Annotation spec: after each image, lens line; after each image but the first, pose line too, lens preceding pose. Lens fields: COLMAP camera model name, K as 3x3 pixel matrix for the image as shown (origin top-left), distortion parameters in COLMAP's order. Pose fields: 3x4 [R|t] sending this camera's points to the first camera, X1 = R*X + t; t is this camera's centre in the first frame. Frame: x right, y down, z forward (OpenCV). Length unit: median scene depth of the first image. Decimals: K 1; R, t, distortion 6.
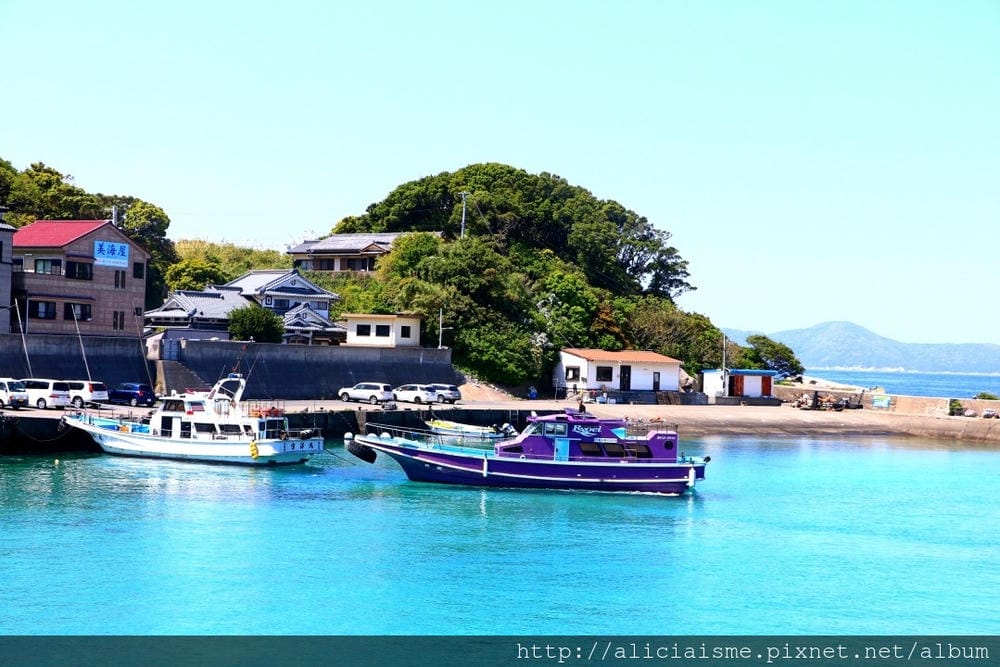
lens RADIAL K [[1763.5, 0, 507.8], [0, 1763.5, 333.3], [0, 0, 1]] dist [0.039859, 2.489483]
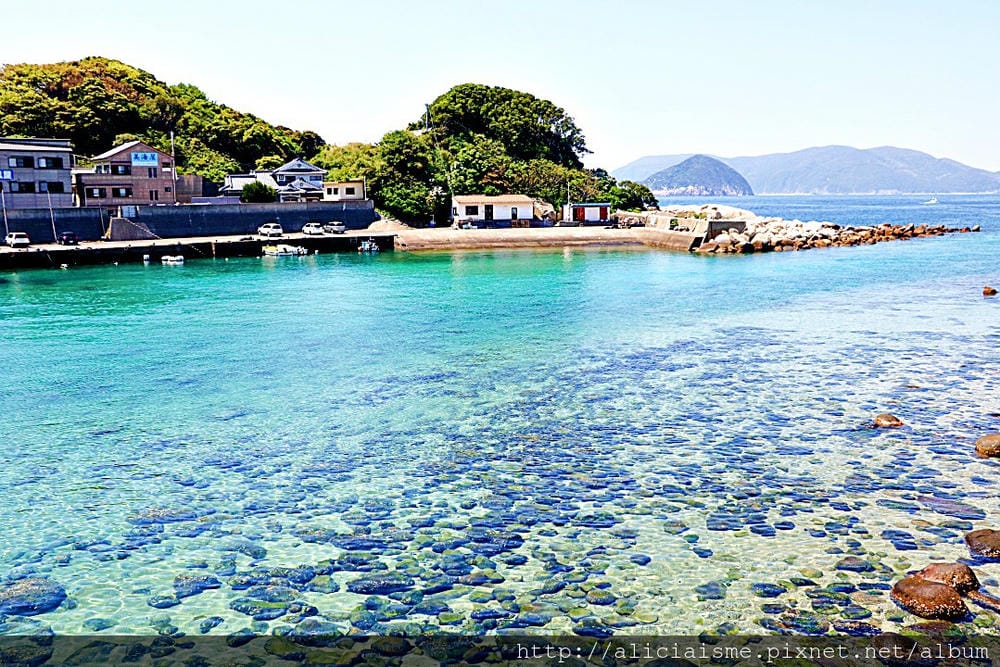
lens RADIAL K [[961.9, 0, 500.0], [0, 961.9, 333.5], [0, 0, 1]] dist [-0.174721, 0.330093]
pose [[0.926161, 0.009019, -0.377021, 0.410919], [0.048444, 0.988587, 0.142651, 0.010289], [0.374004, -0.150382, 0.915154, 0.191345]]
